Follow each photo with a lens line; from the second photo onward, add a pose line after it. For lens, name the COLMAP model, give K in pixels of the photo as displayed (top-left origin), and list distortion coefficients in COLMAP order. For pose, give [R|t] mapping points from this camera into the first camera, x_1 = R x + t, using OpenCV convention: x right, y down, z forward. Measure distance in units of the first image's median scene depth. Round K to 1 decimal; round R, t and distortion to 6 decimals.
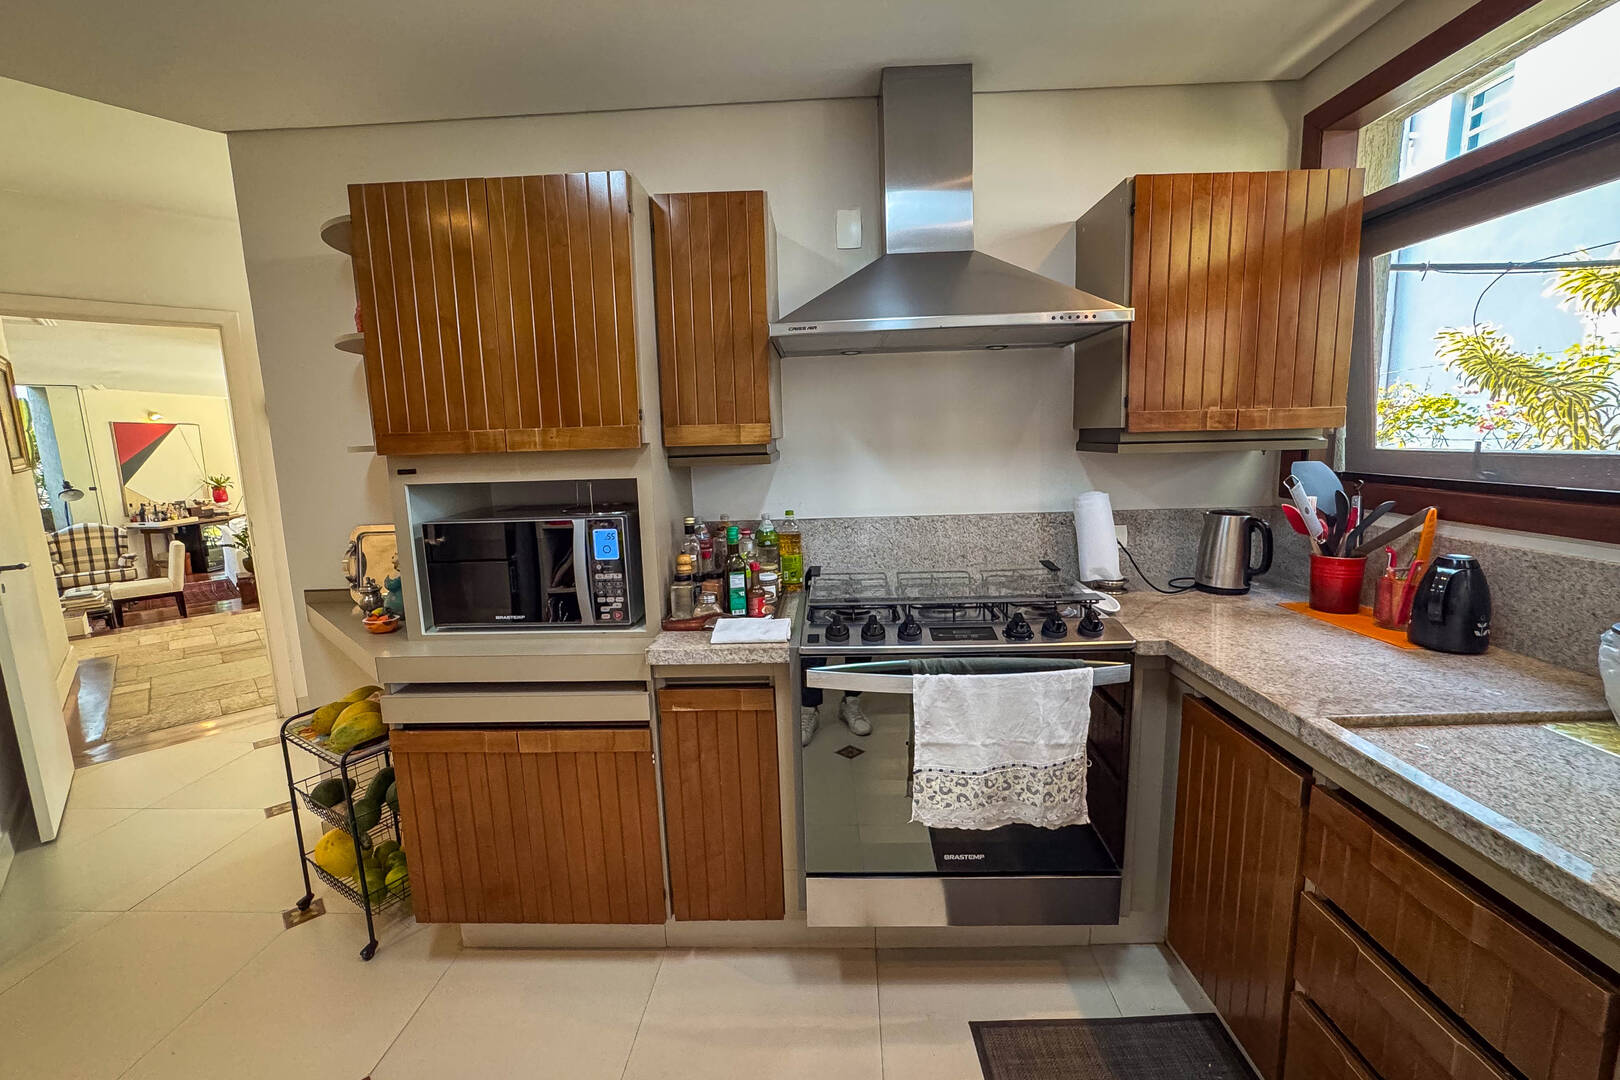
lens RADIAL K [[685.5, 0, 811.8], [0, 685.5, 537.5], [0, 0, 1]] dist [-0.044463, 0.021130]
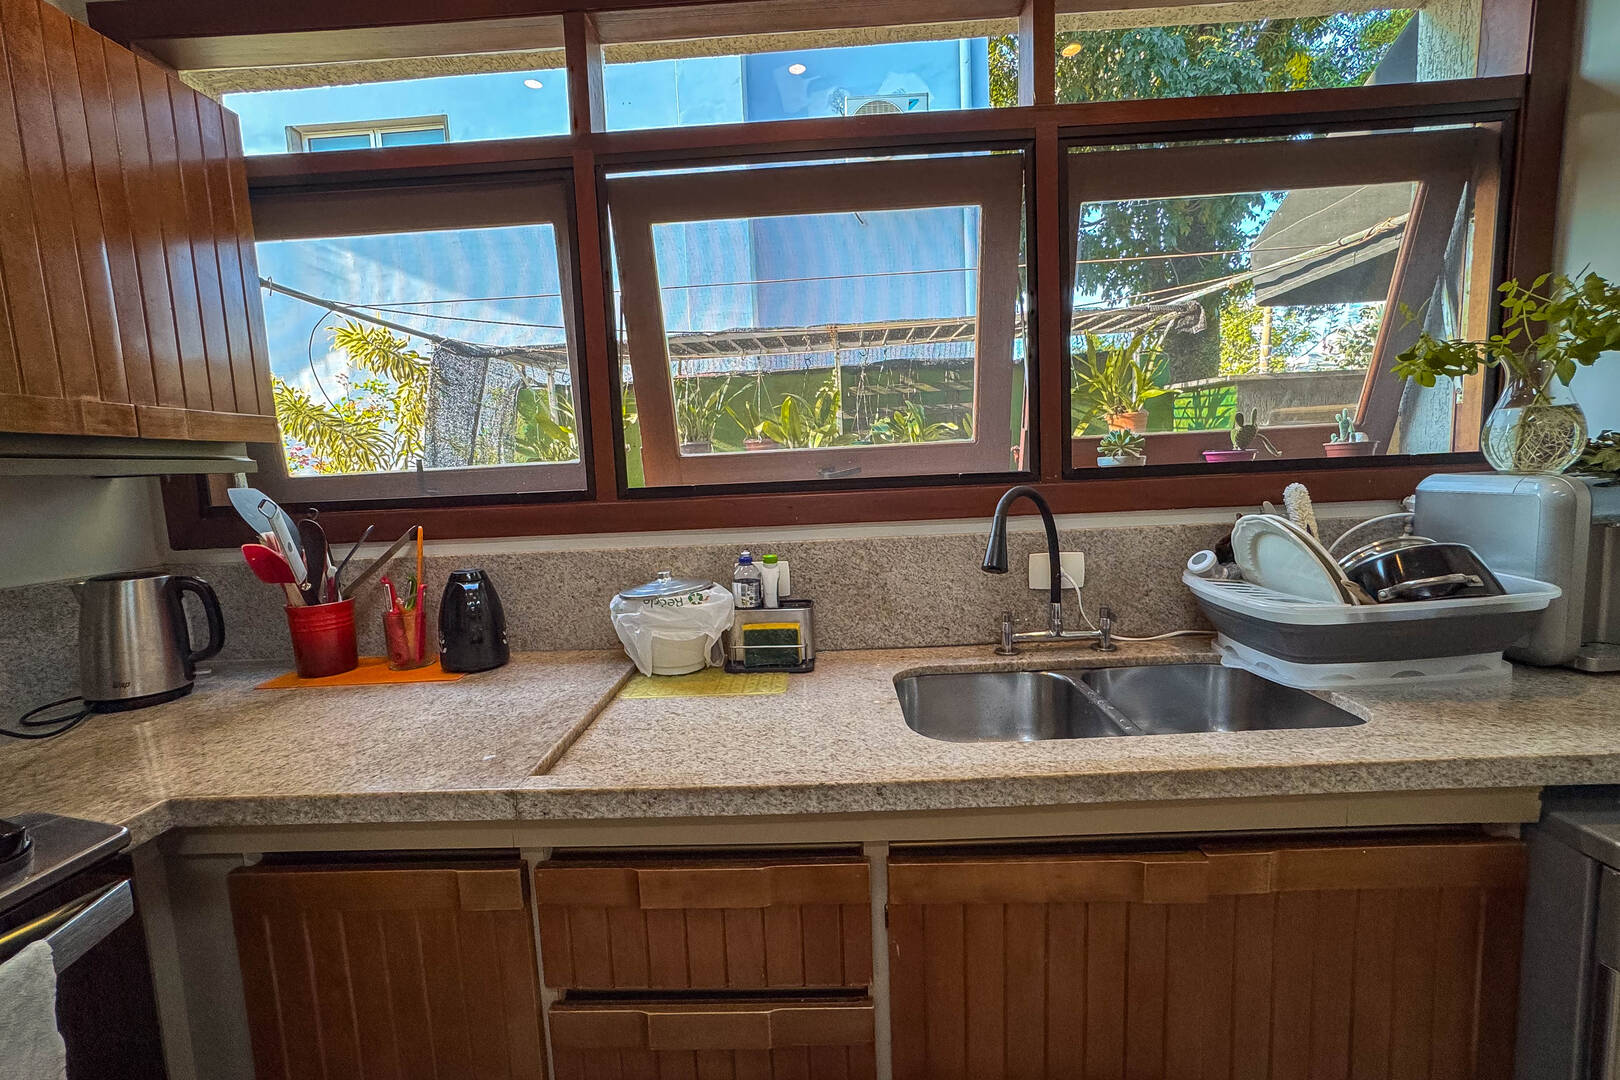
lens RADIAL K [[685.5, 0, 811.8], [0, 685.5, 537.5], [0, 0, 1]] dist [-0.044463, 0.021130]
pose [[0.024263, -0.079107, 0.996571, 0.023662], [0.194499, 0.978189, 0.072912, 0.008217], [-0.980603, 0.192063, 0.039120, 0.453641]]
